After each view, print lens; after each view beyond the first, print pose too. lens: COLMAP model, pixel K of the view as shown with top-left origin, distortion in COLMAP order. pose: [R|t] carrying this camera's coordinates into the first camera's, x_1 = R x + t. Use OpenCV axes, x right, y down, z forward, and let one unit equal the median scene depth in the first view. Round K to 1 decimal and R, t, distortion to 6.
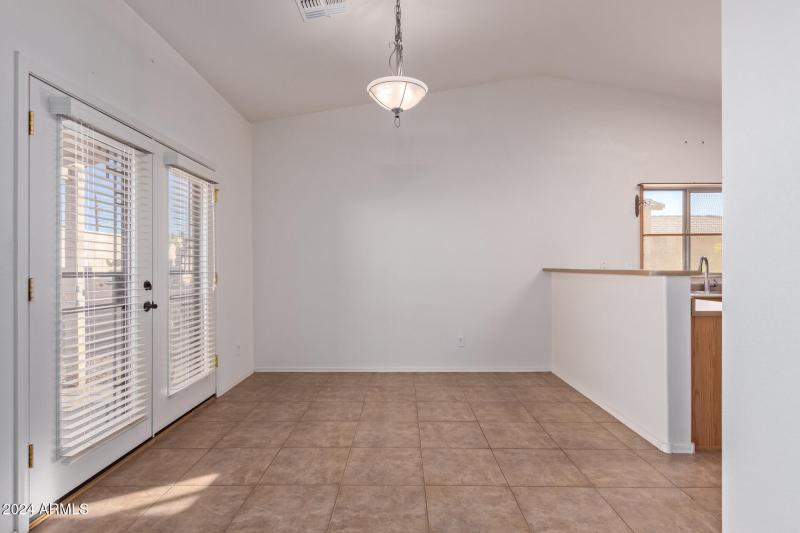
lens RADIAL K [[401.6, 0, 398.1], [0, 401.6, 268.4], [0, 0, 1]] dist [-0.003102, -0.000240]
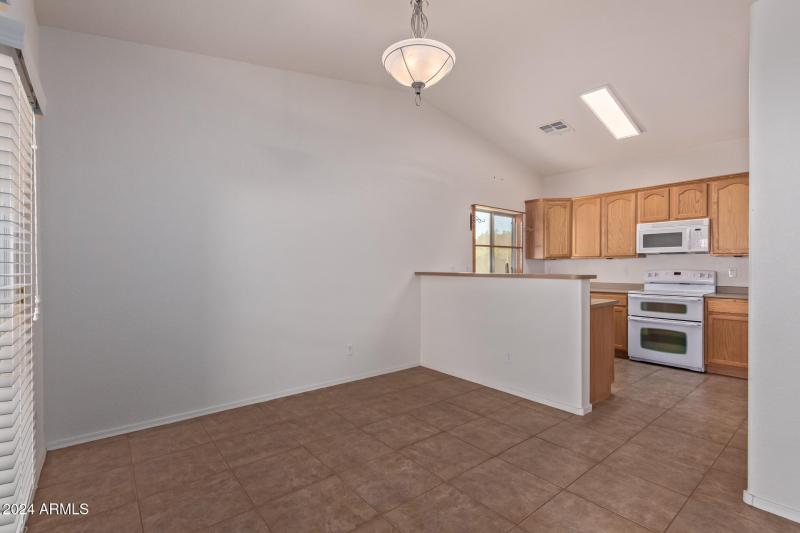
lens RADIAL K [[365.4, 0, 398.6], [0, 365.4, 269.3], [0, 0, 1]] dist [0.004066, -0.001053]
pose [[0.770778, -0.000501, 0.637104, -0.432057], [0.000380, 1.000000, 0.000327, -0.011043], [-0.637104, -0.000010, 0.770778, 0.370935]]
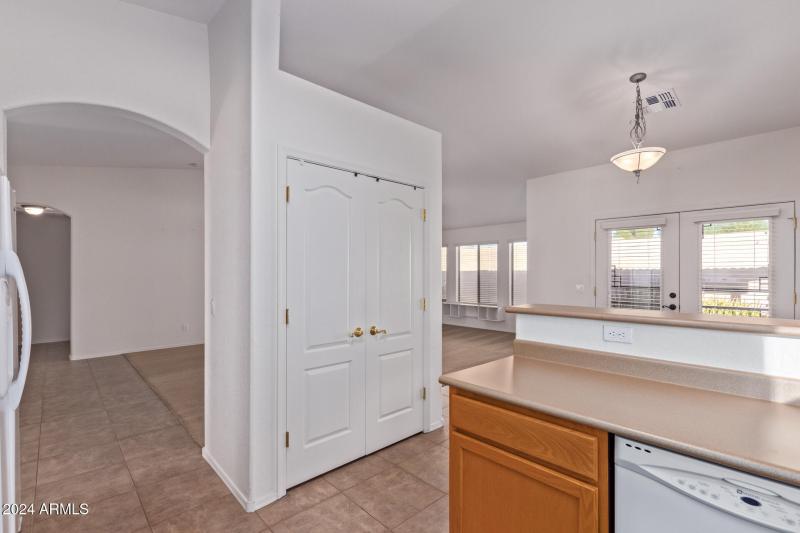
lens RADIAL K [[365.4, 0, 405.6], [0, 365.4, 268.9], [0, 0, 1]] dist [0.004066, -0.001053]
pose [[-0.716949, -0.001531, -0.697124, 1.158565], [0.004202, 0.999970, -0.006518, -0.059633], [0.697113, -0.007602, -0.716921, 1.103194]]
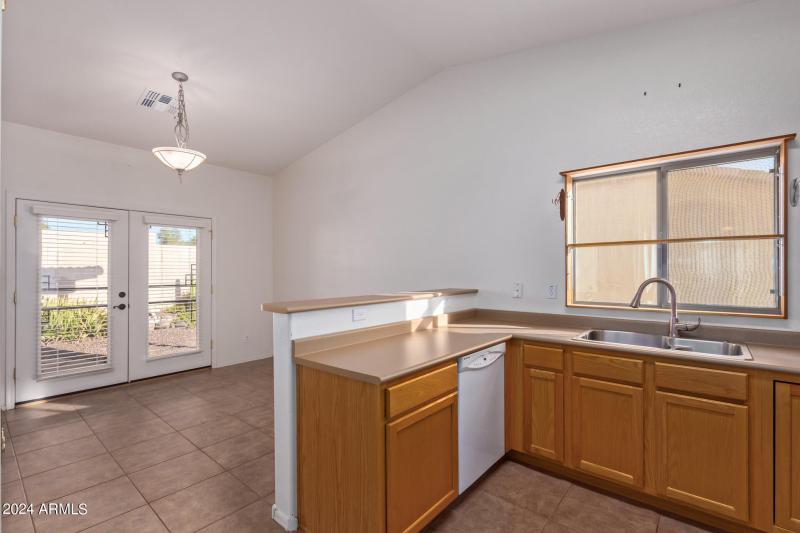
lens RADIAL K [[365.4, 0, 400.8], [0, 365.4, 265.5], [0, 0, 1]] dist [0.004066, -0.001053]
pose [[0.769158, -0.005834, -0.639031, 1.109220], [-0.000268, 0.999955, -0.009452, -0.059649], [0.639058, 0.007441, 0.769123, 0.450435]]
